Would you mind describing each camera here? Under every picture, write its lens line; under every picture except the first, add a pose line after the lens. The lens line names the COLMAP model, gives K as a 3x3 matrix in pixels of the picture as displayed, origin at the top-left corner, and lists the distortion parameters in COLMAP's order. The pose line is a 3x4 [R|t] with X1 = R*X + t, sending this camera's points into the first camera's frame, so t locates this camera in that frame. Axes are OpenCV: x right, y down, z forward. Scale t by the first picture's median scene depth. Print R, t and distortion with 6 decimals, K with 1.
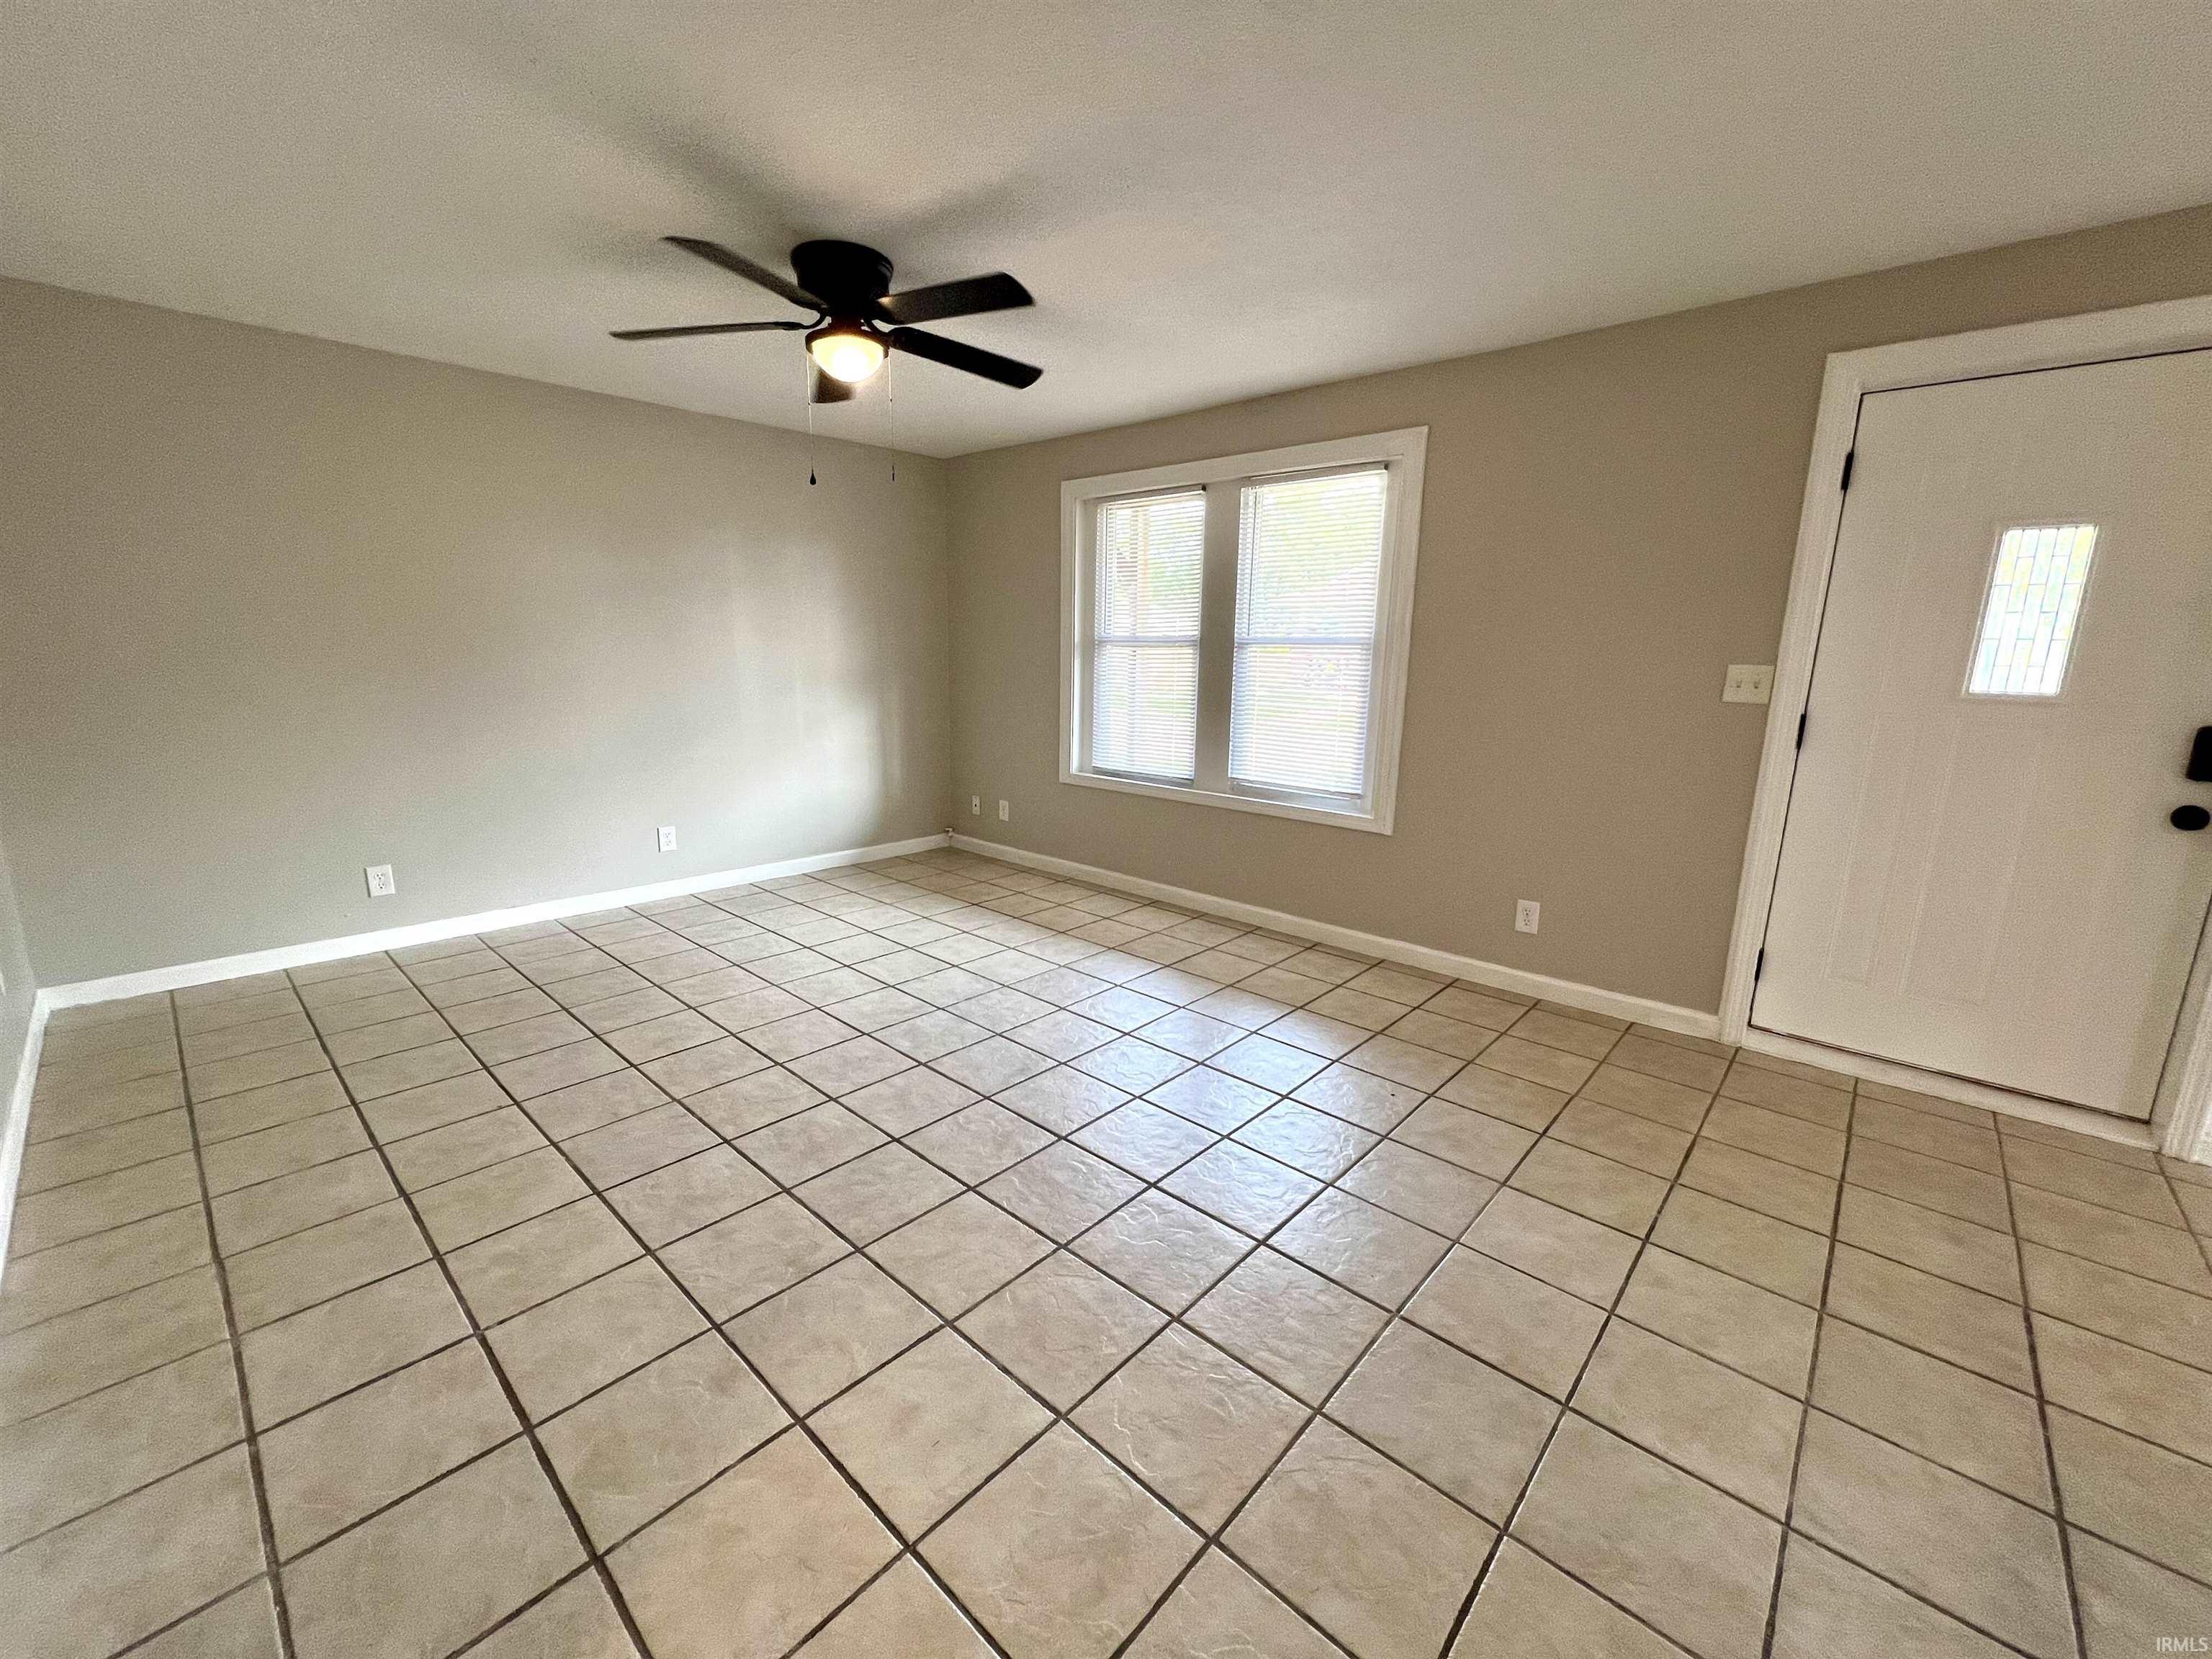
lens RADIAL K [[877.2, 0, 1115.5], [0, 877.2, 842.5], [0, 0, 1]] dist [0.000944, -0.000568]
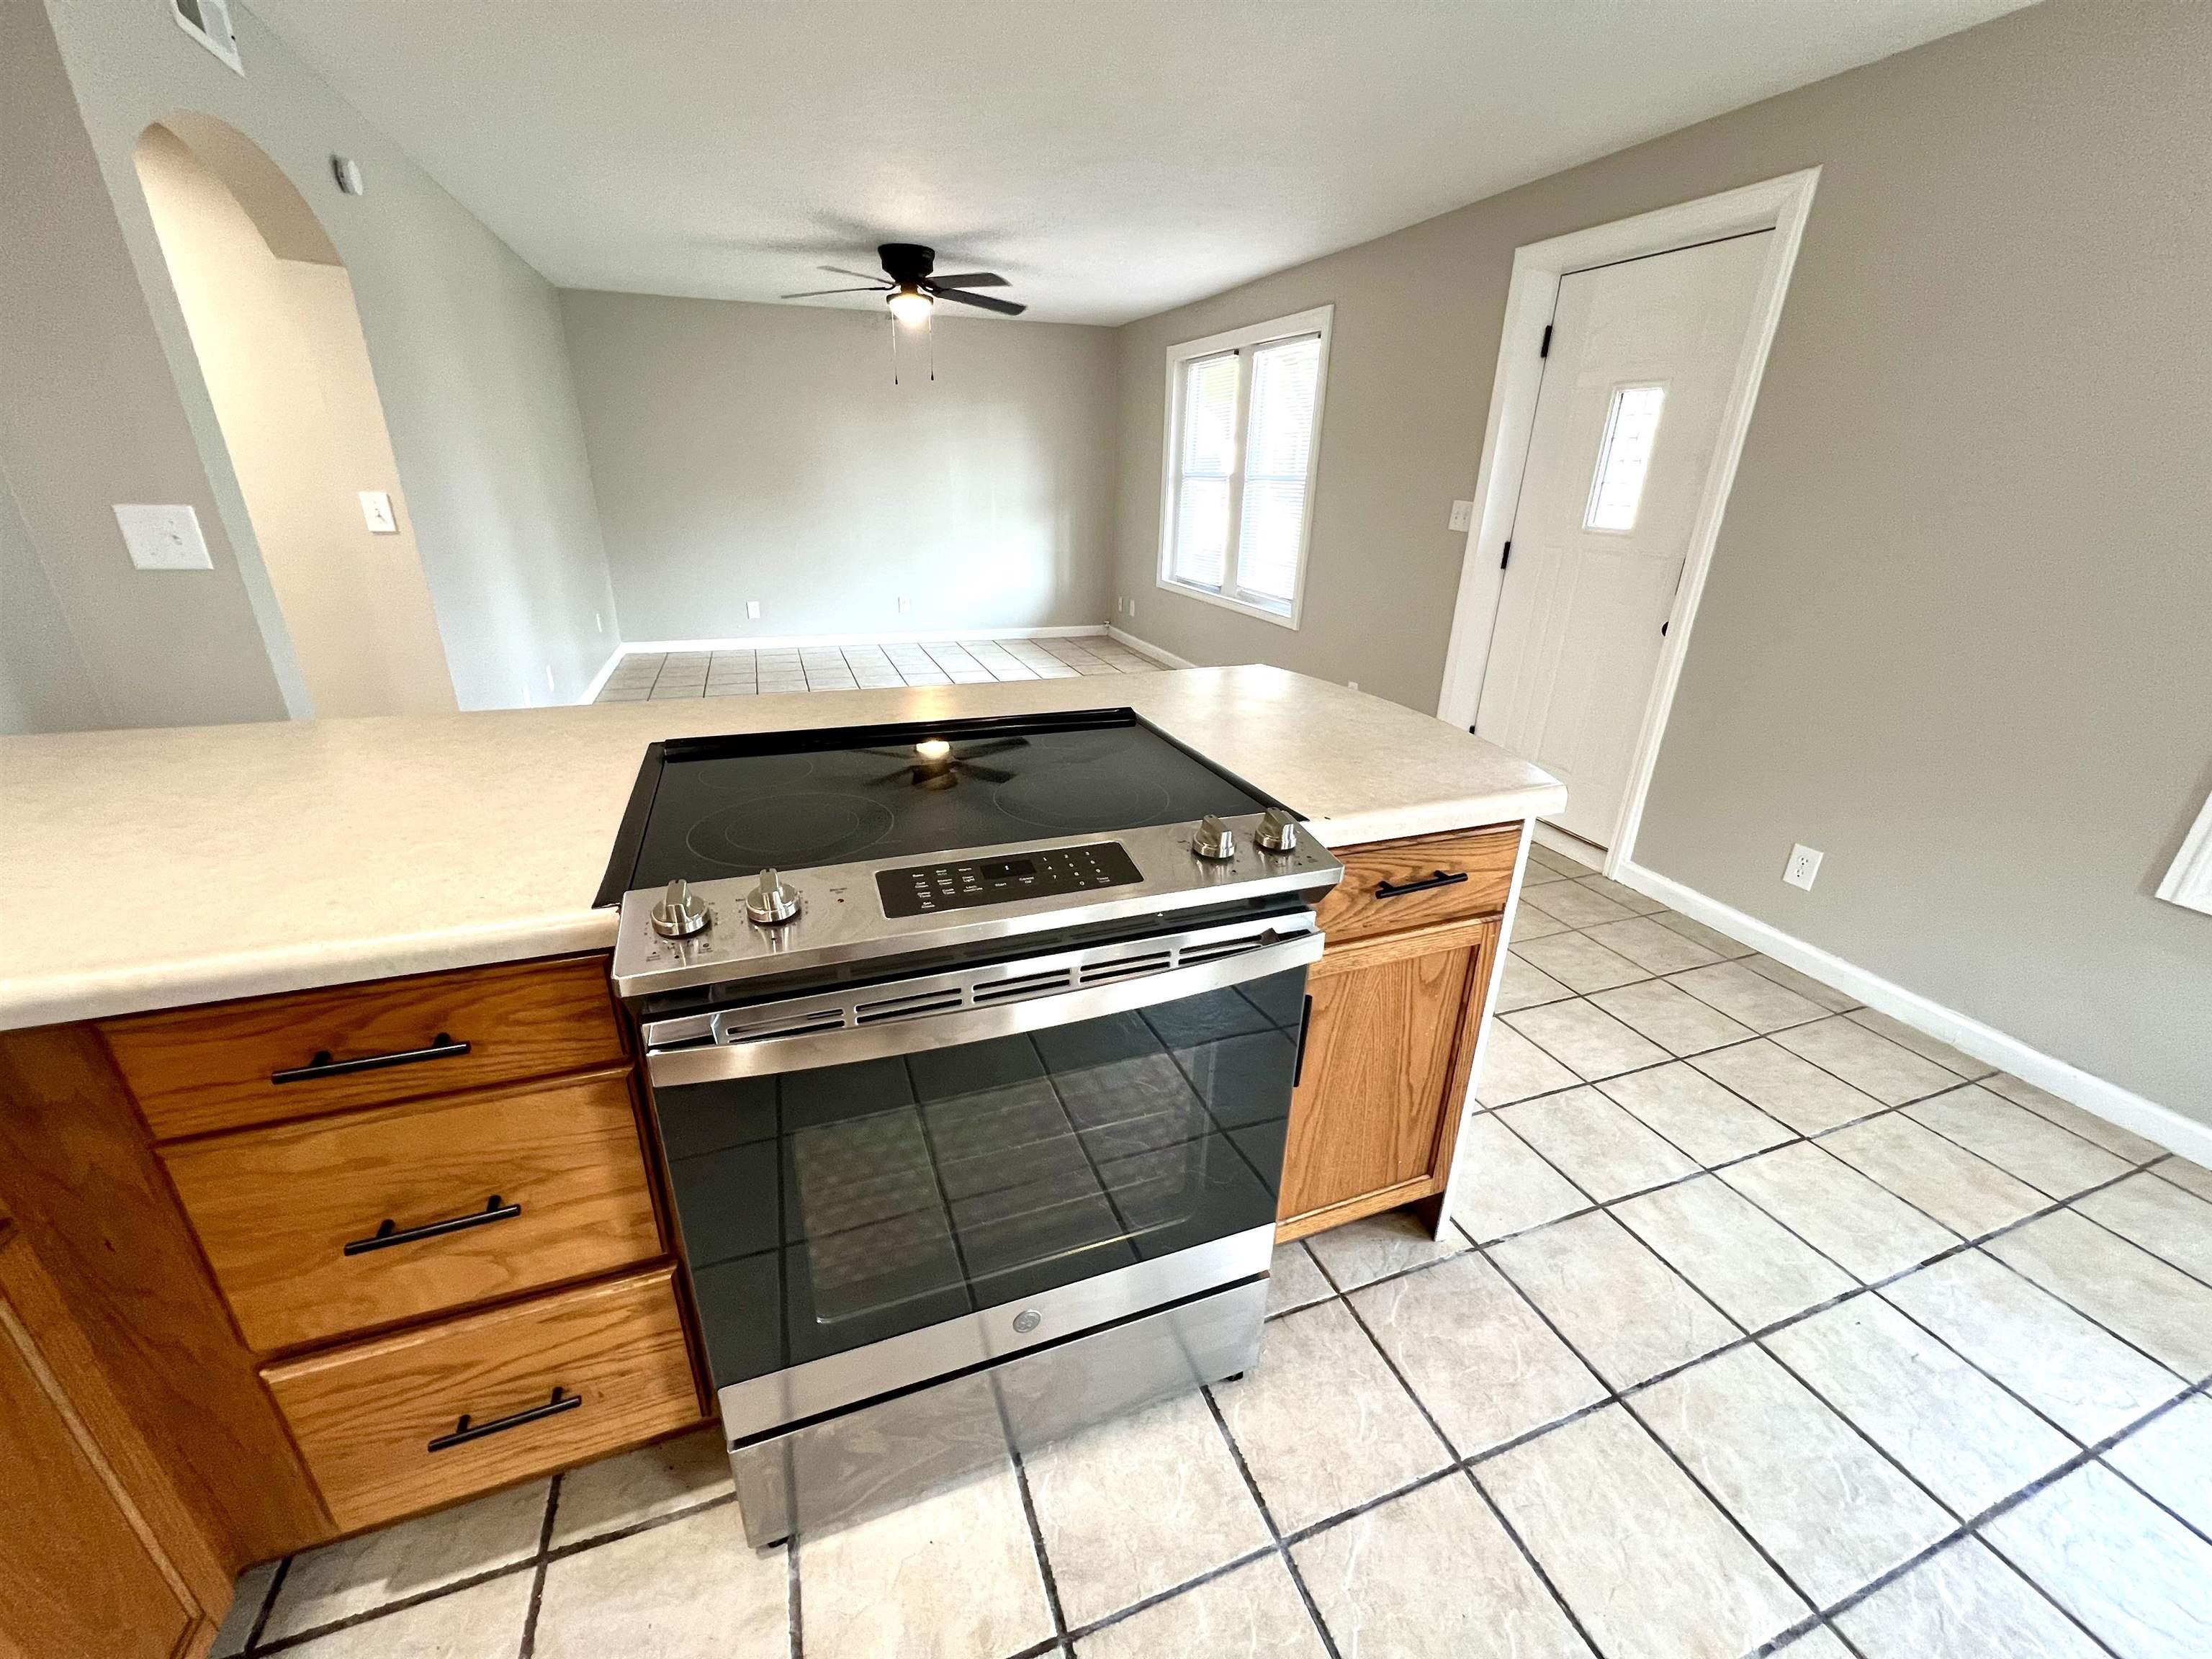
lens RADIAL K [[877.2, 0, 1095.8], [0, 877.2, 825.8], [0, 0, 1]] dist [0.000944, -0.000568]
pose [[0.883043, 0.177605, -0.434387, 0.650626], [-0.105325, 0.977011, 0.185354, 0.064255], [0.457321, -0.117923, 0.881449, -0.341722]]
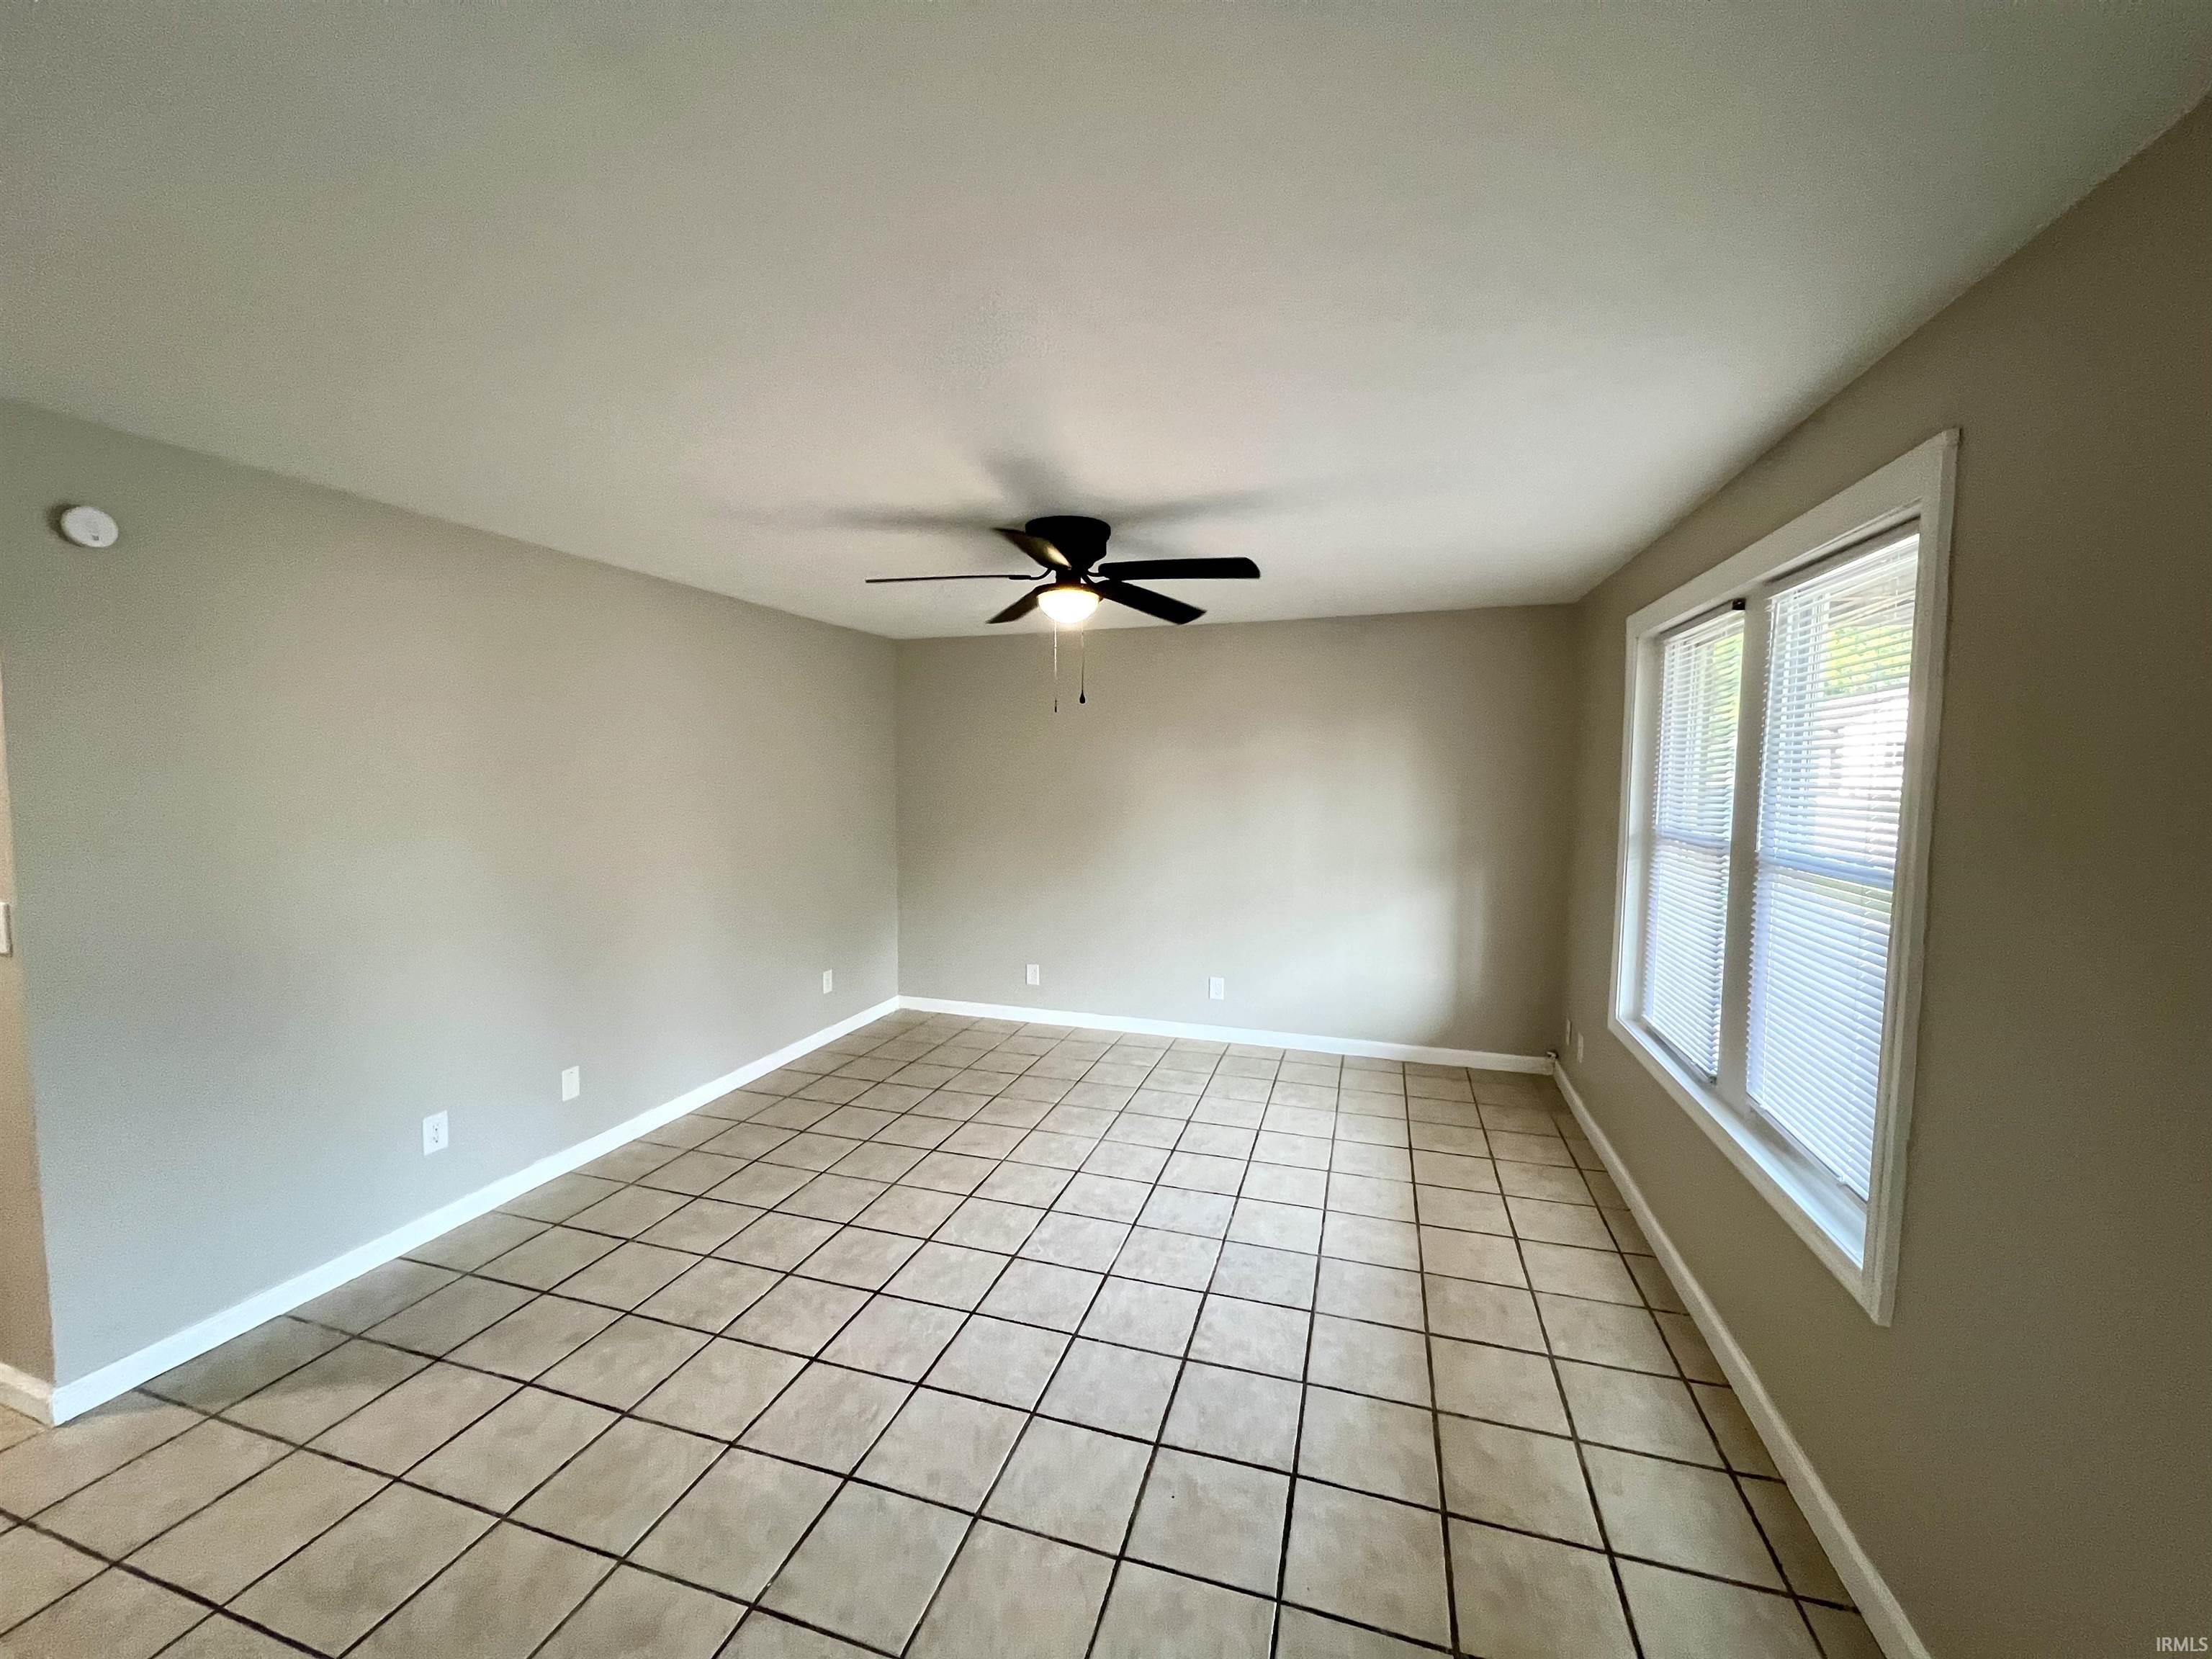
lens RADIAL K [[877.2, 0, 1088.6], [0, 877.2, 825.1], [0, 0, 1]] dist [0.000944, -0.000568]
pose [[0.404730, 0.039804, -0.913570, 0.523285], [-0.190869, 0.980724, -0.041829, -0.153739], [0.894295, 0.191302, 0.404525, 0.408124]]
